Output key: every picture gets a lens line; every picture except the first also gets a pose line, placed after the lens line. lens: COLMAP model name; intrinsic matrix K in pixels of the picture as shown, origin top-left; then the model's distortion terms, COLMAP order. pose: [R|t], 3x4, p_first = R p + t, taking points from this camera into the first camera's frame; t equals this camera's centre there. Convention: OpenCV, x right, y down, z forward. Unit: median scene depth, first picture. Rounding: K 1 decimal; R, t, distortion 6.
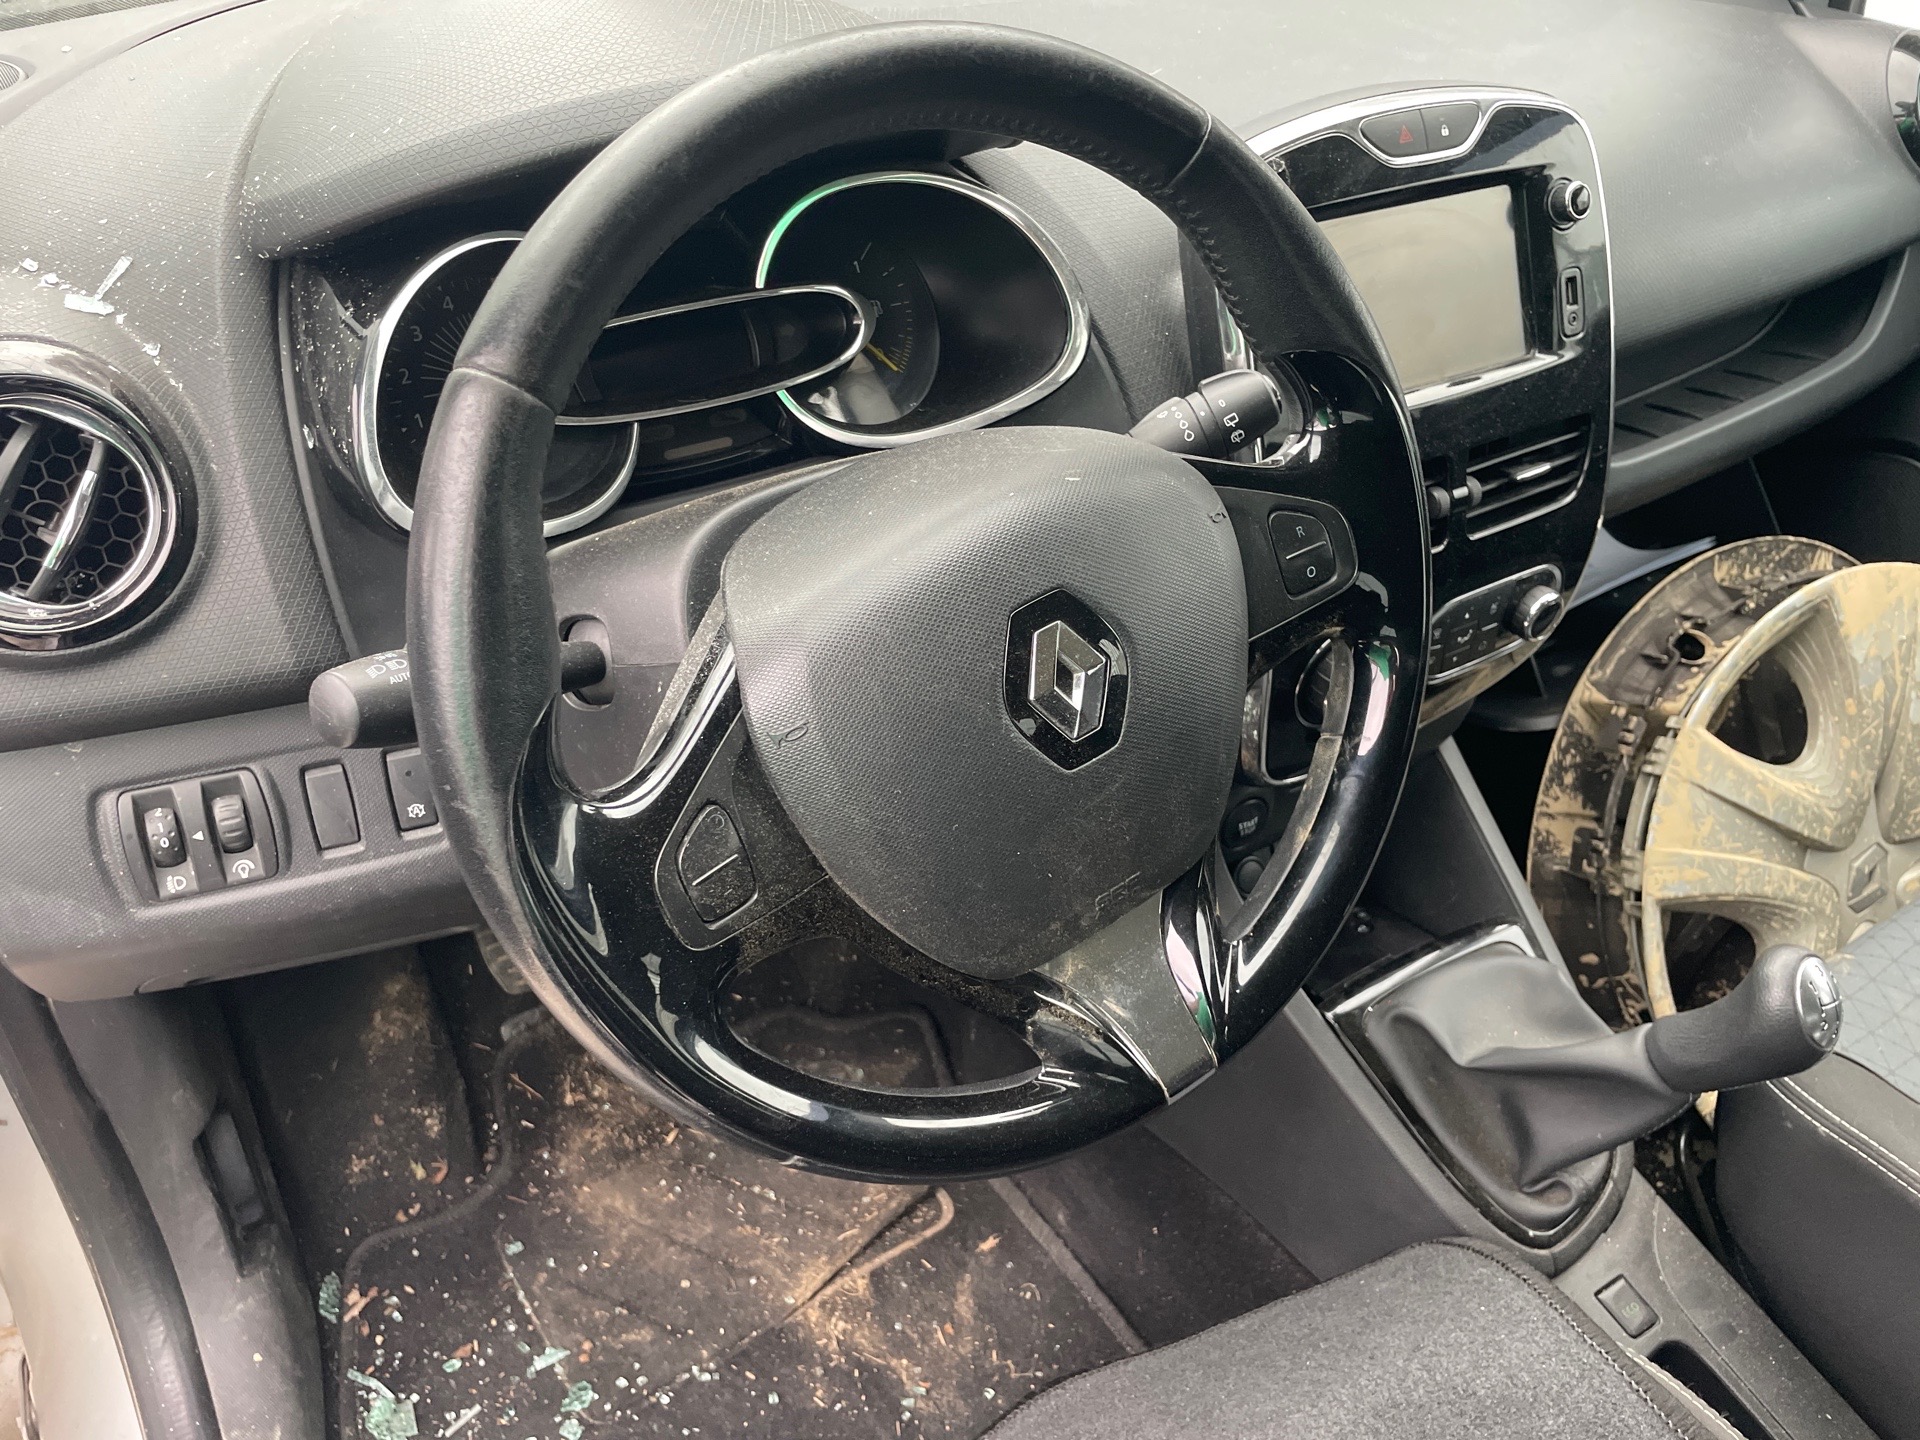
lens RADIAL K [[1451.2, 0, 970.5], [0, 1451.2, 731.0], [0, 0, 1]] dist [0.089283, -0.115956]
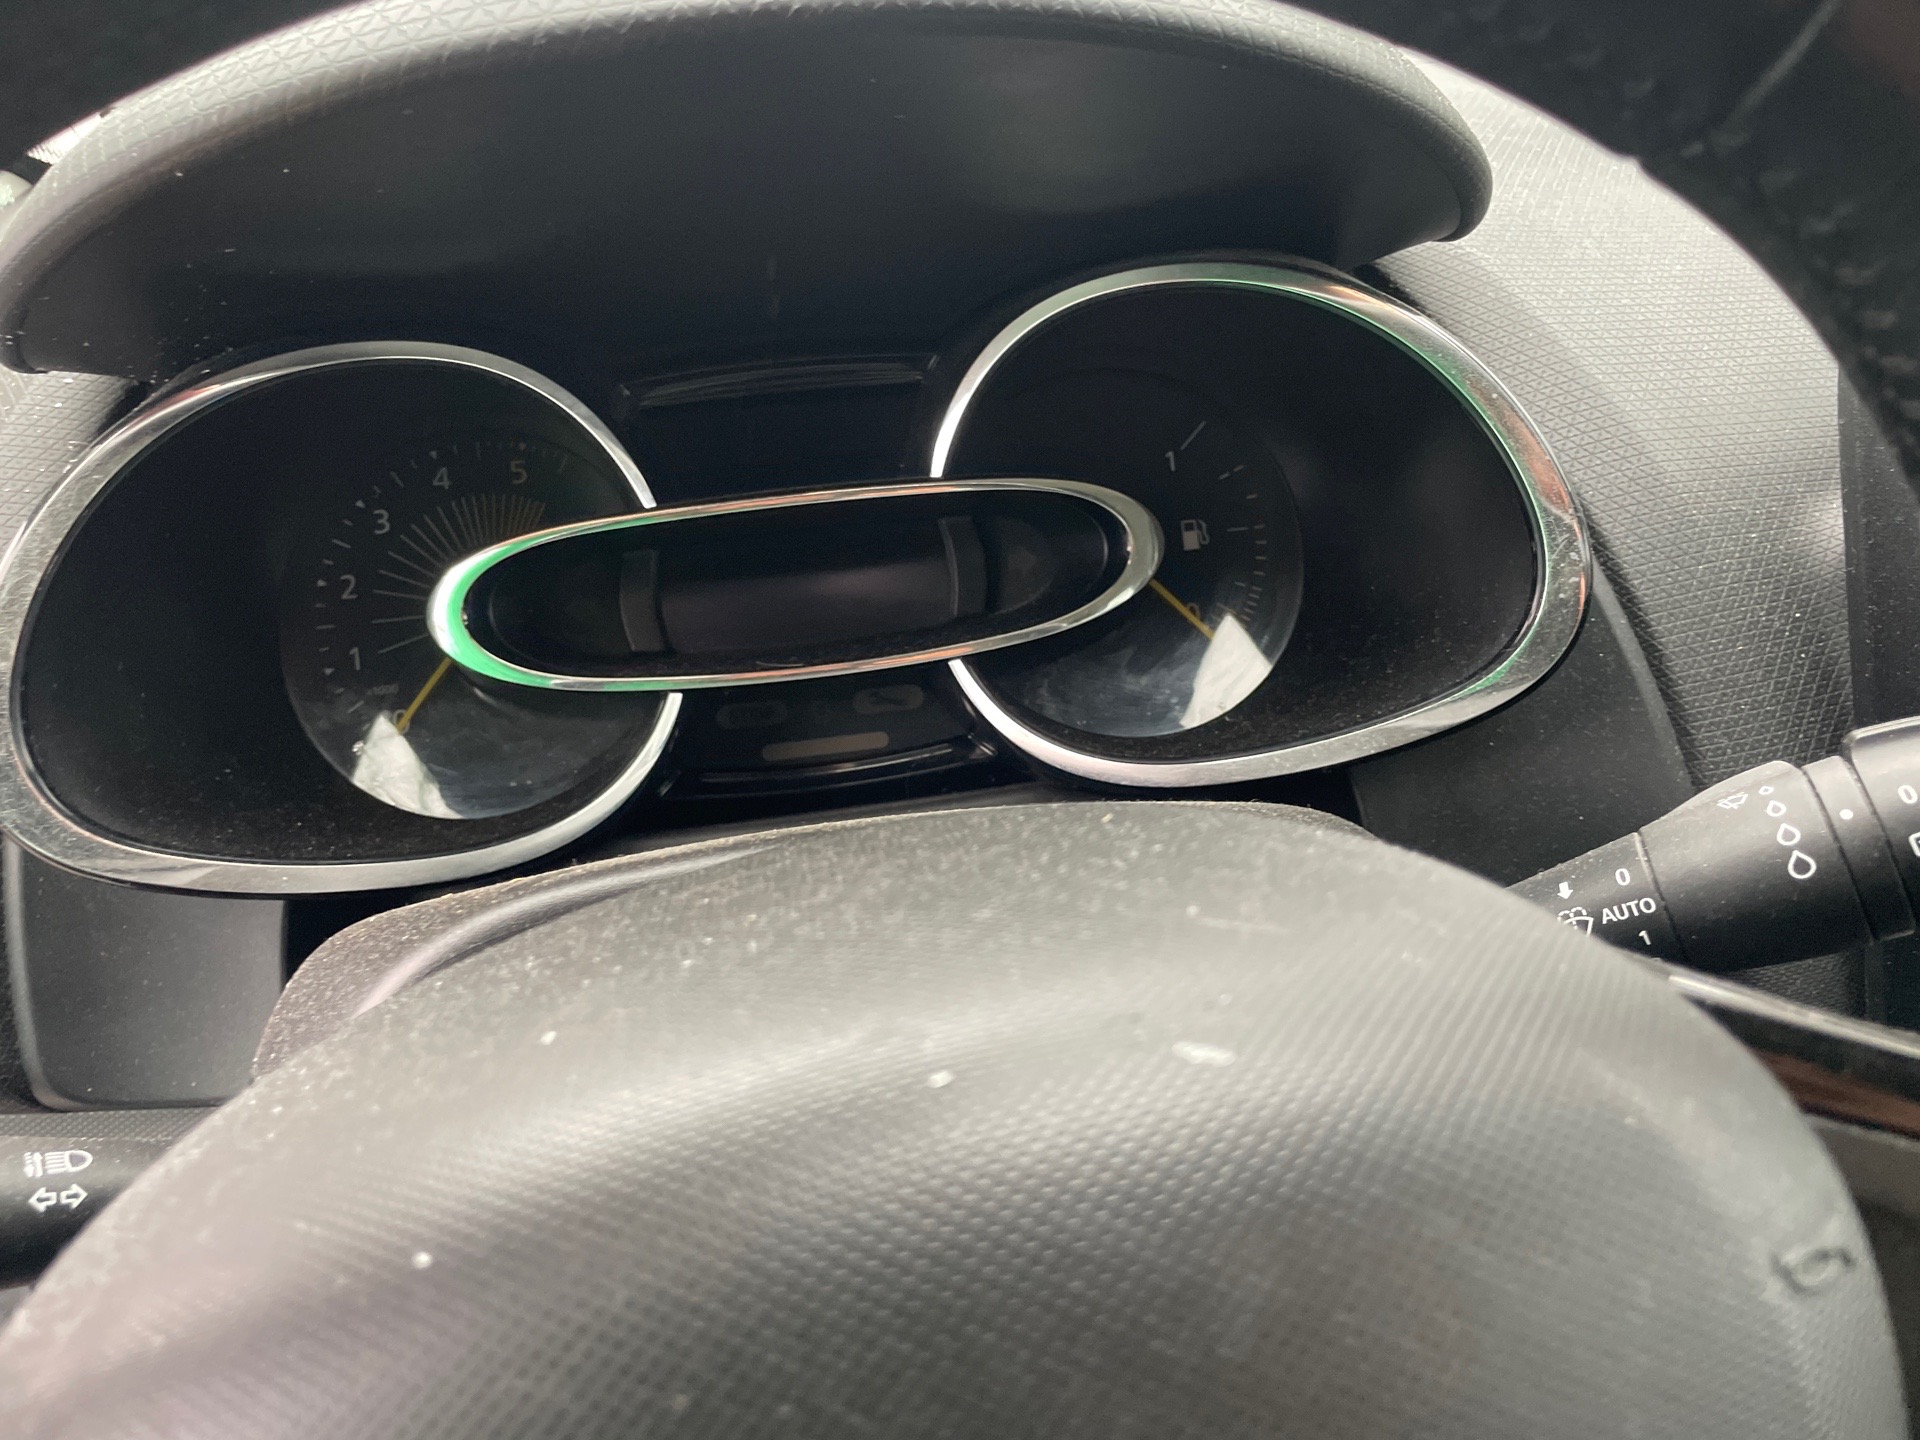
lens RADIAL K [[1451.2, 0, 970.5], [0, 1451.2, 731.0], [0, 0, 1]] dist [0.089283, -0.115956]
pose [[0.906342, 0.107361, -0.408677, 0.066669], [-0.177654, 0.974366, -0.138023, -0.090666], [0.383383, 0.197700, 0.902182, 0.351741]]
